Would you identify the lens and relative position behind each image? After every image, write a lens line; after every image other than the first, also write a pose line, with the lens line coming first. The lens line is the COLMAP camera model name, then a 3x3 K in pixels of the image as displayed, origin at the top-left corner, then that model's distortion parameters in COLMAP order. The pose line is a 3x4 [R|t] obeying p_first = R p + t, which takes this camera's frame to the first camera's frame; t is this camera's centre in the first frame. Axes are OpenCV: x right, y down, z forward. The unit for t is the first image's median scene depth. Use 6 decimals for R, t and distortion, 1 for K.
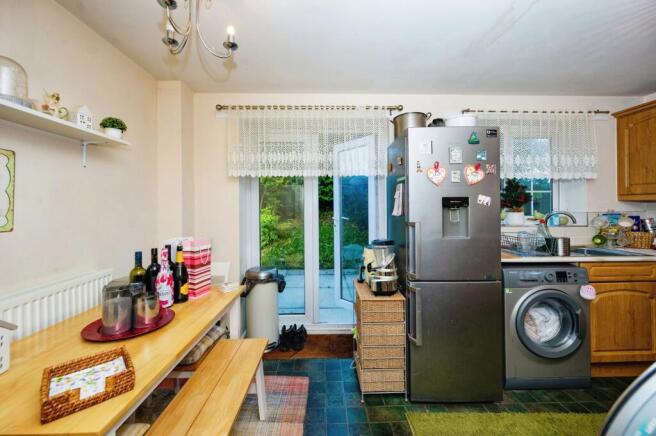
lens RADIAL K [[267.8, 0, 324.7], [0, 267.8, 204.9], [0, 0, 1]] dist [-0.001284, -0.000294]
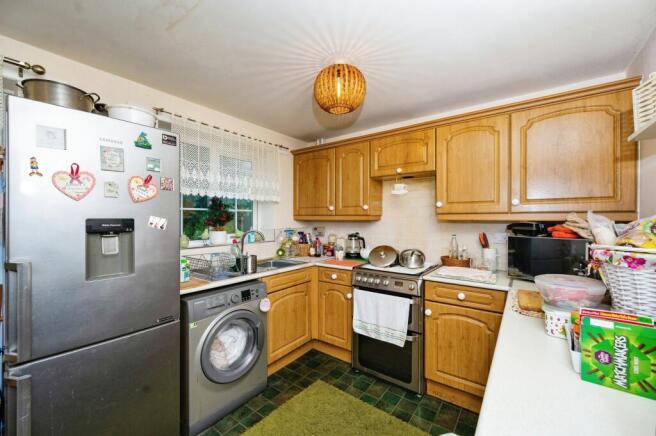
lens RADIAL K [[267.8, 0, 330.6], [0, 267.8, 218.8], [0, 0, 1]] dist [-0.001284, -0.000294]
pose [[0.605733, 0.005151, 0.795651, 0.232096], [-0.009757, 0.999952, 0.000954, -0.029090], [-0.795608, -0.008341, 0.605754, 0.100875]]
